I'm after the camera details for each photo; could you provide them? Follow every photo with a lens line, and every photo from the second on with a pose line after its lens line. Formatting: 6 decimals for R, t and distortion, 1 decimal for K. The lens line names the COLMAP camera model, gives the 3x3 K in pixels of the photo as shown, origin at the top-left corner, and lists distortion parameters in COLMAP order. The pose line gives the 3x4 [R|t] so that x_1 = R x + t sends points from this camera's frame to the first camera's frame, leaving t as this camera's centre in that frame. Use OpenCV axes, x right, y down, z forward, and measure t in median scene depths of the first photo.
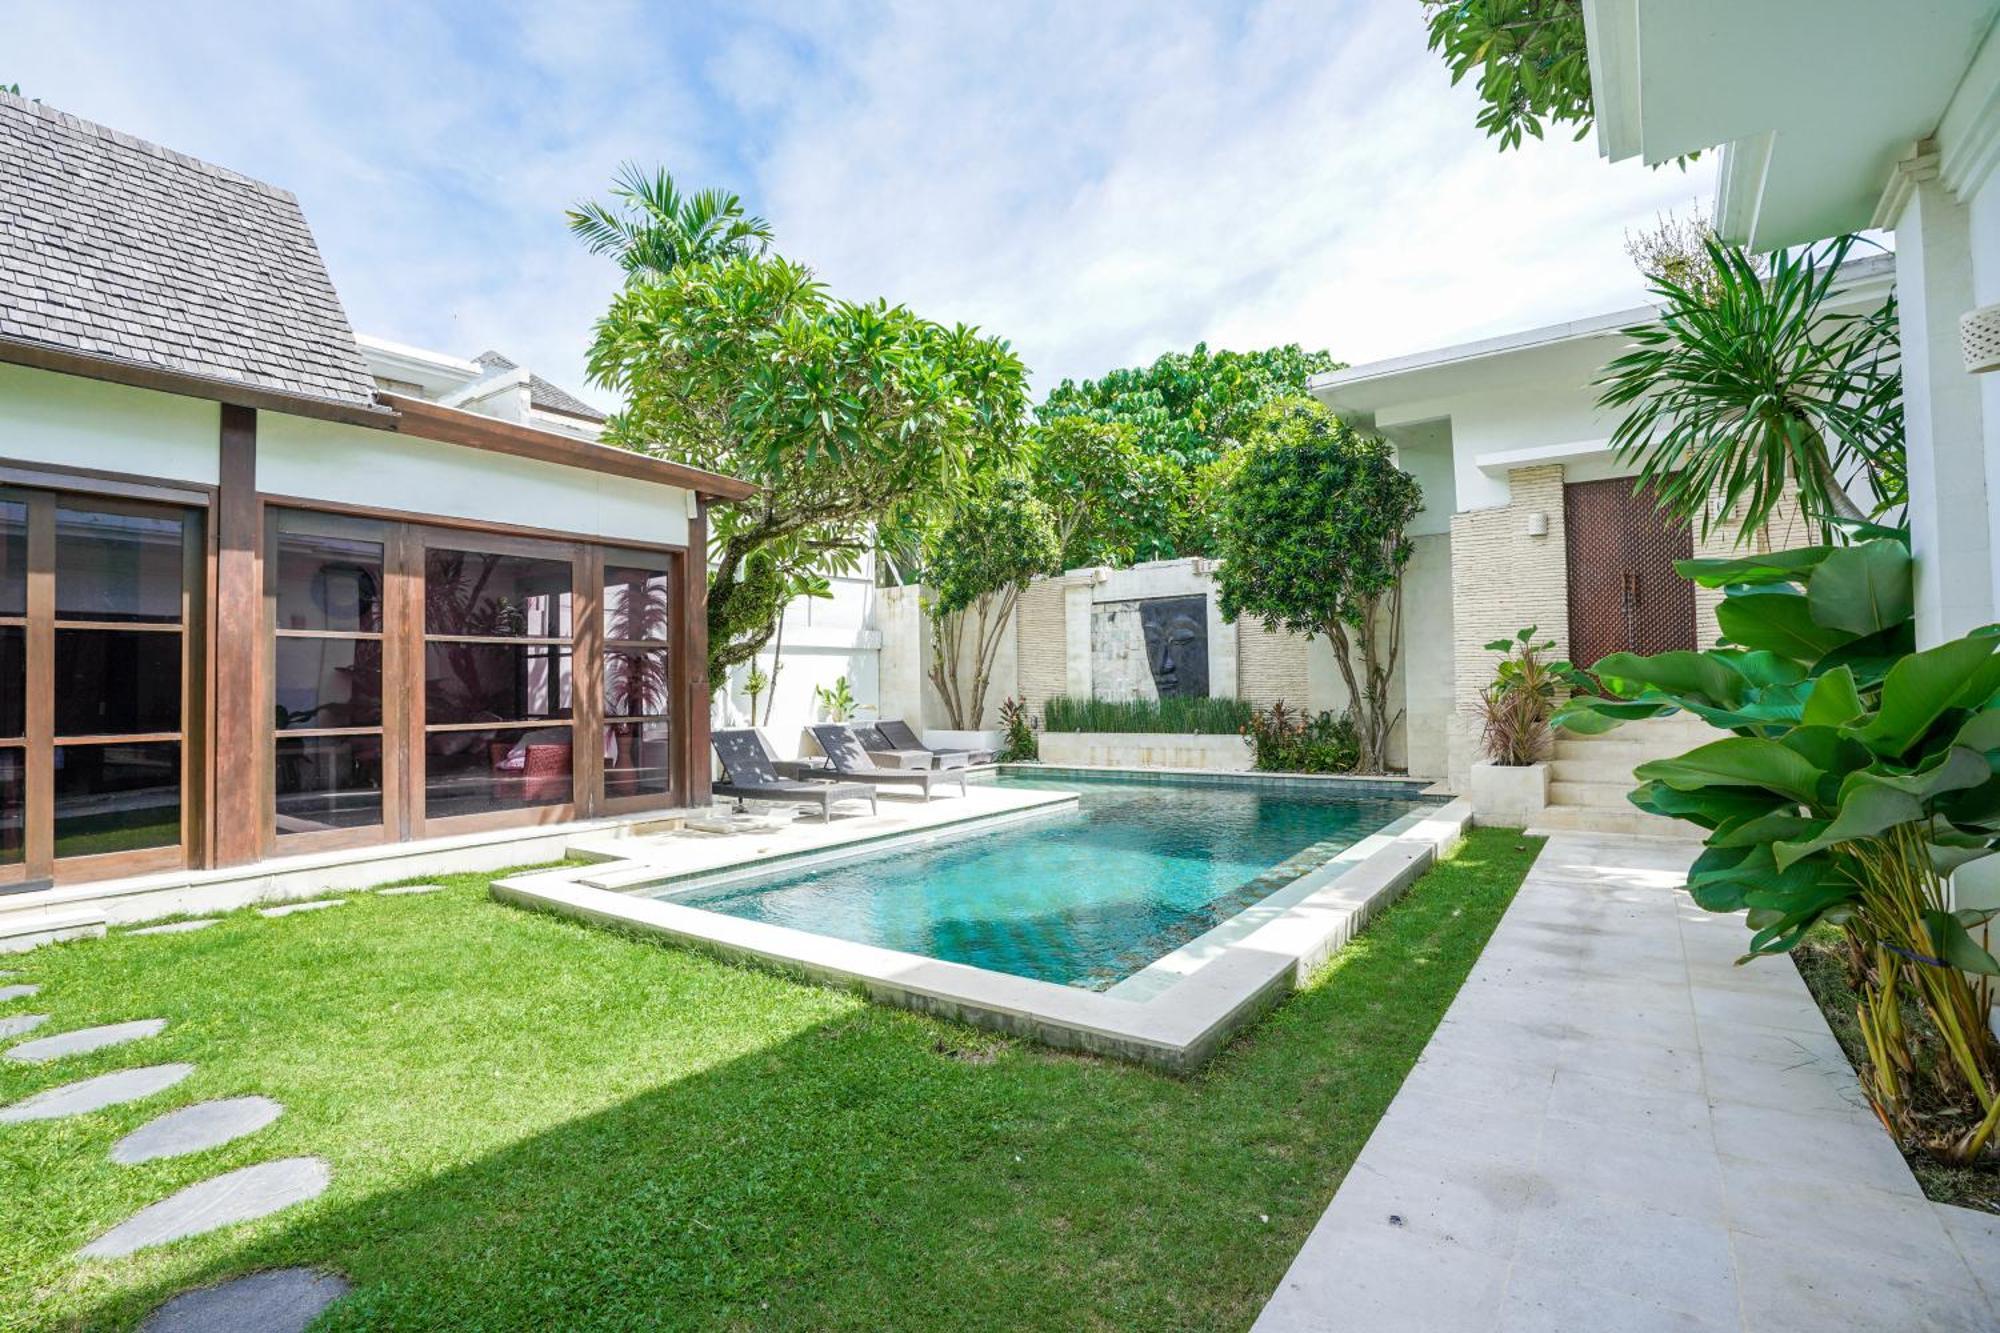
lens RADIAL K [[950.7, 0, 984.0], [0, 950.7, 666.1], [0, 0, 1]] dist [-0.052777, 0.019750]
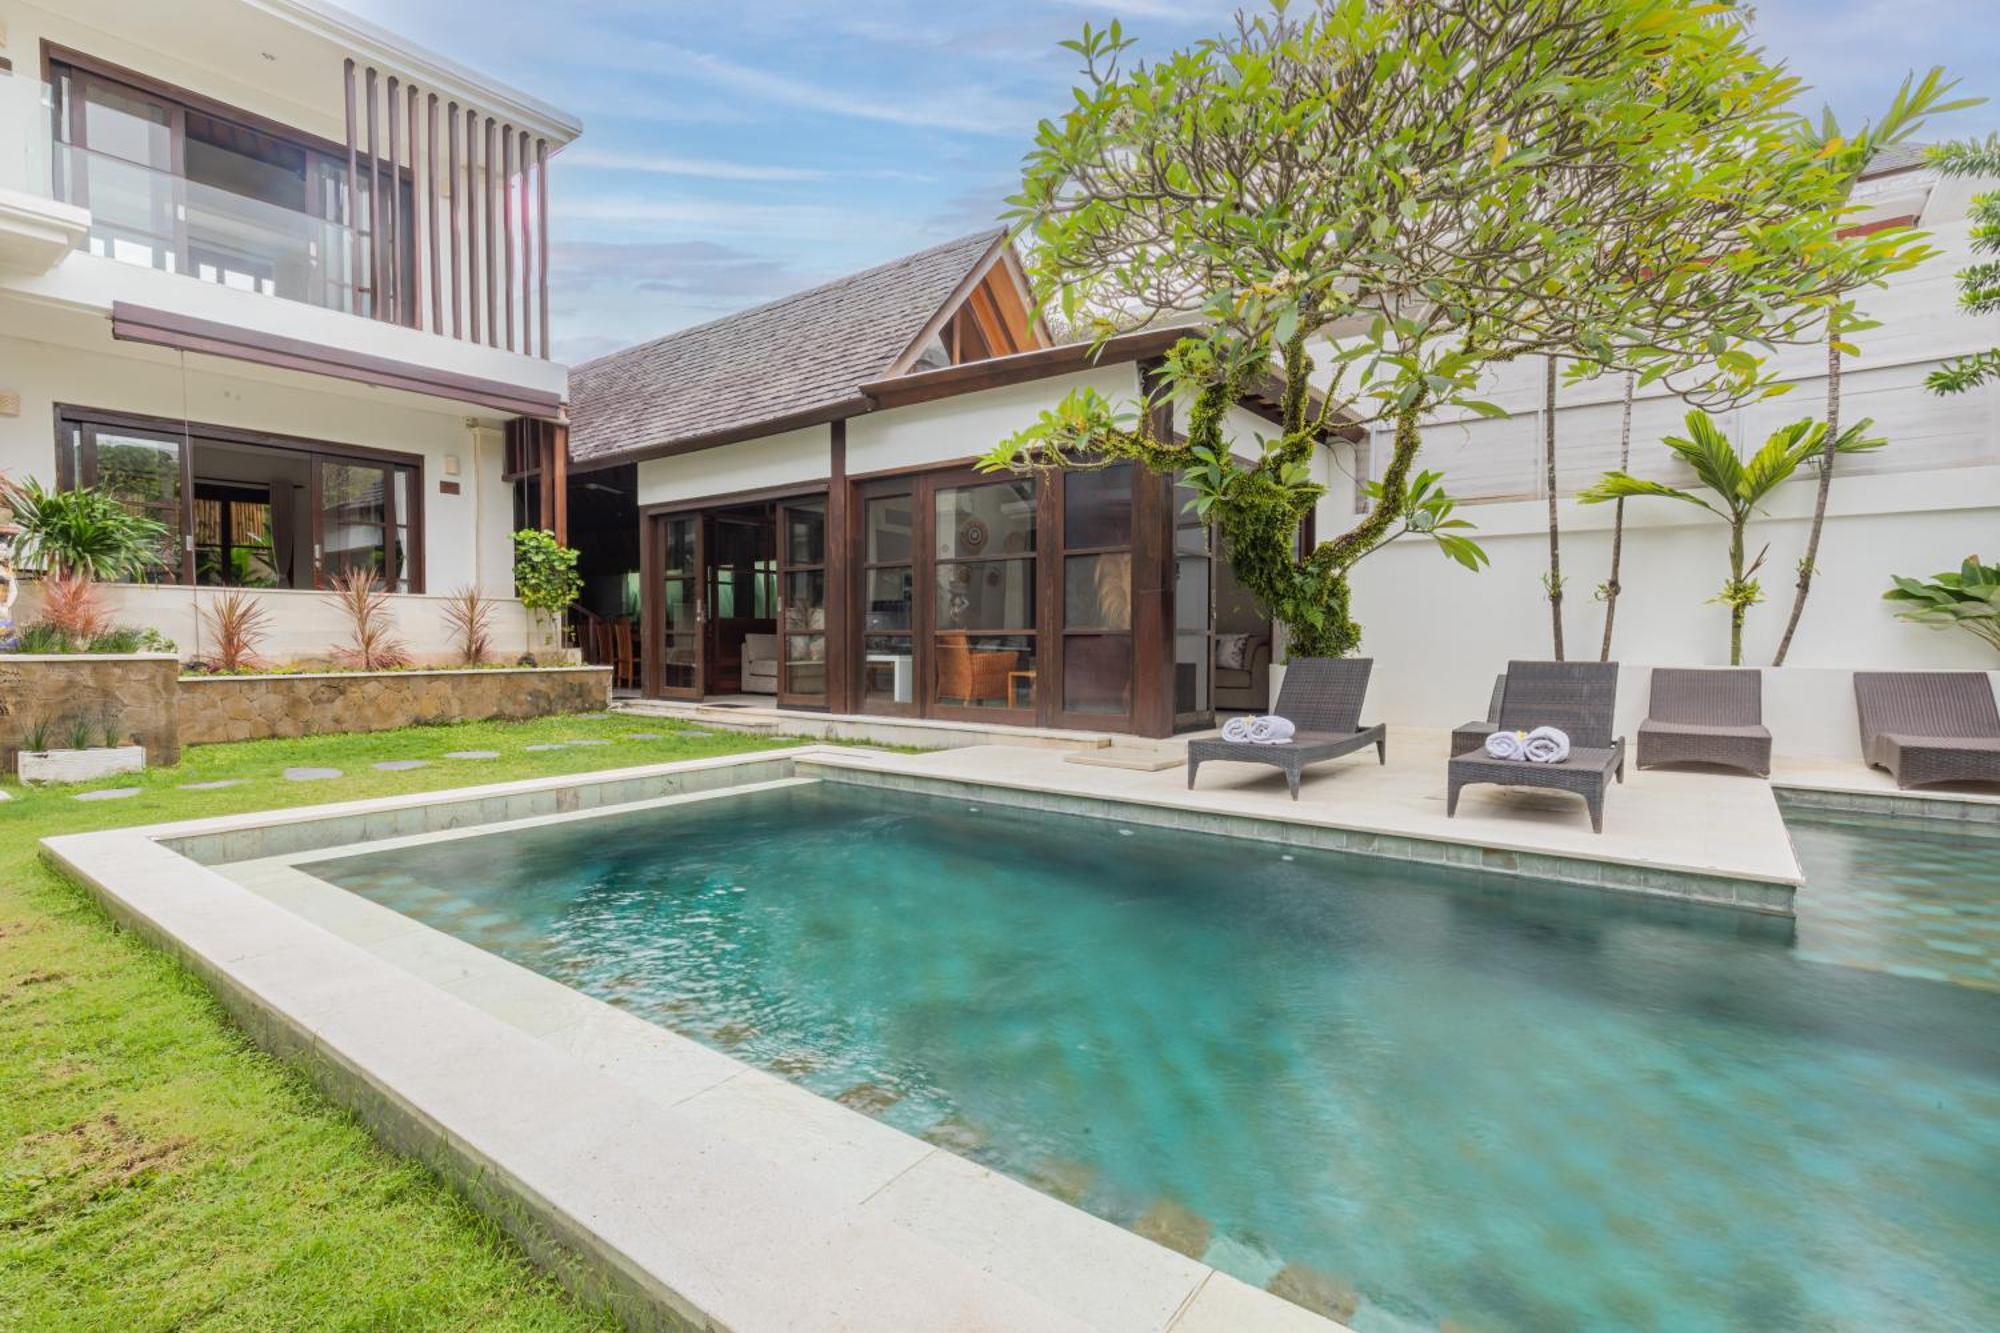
lens RADIAL K [[950.7, 0, 992.2], [0, 950.7, 675.5], [0, 0, 1]] dist [-0.052777, 0.019750]
pose [[-0.039806, 0.057357, -0.997560, 0.725346], [0.032470, 0.997898, 0.056081, 0.050350], [0.998680, -0.030158, -0.041584, 1.315016]]
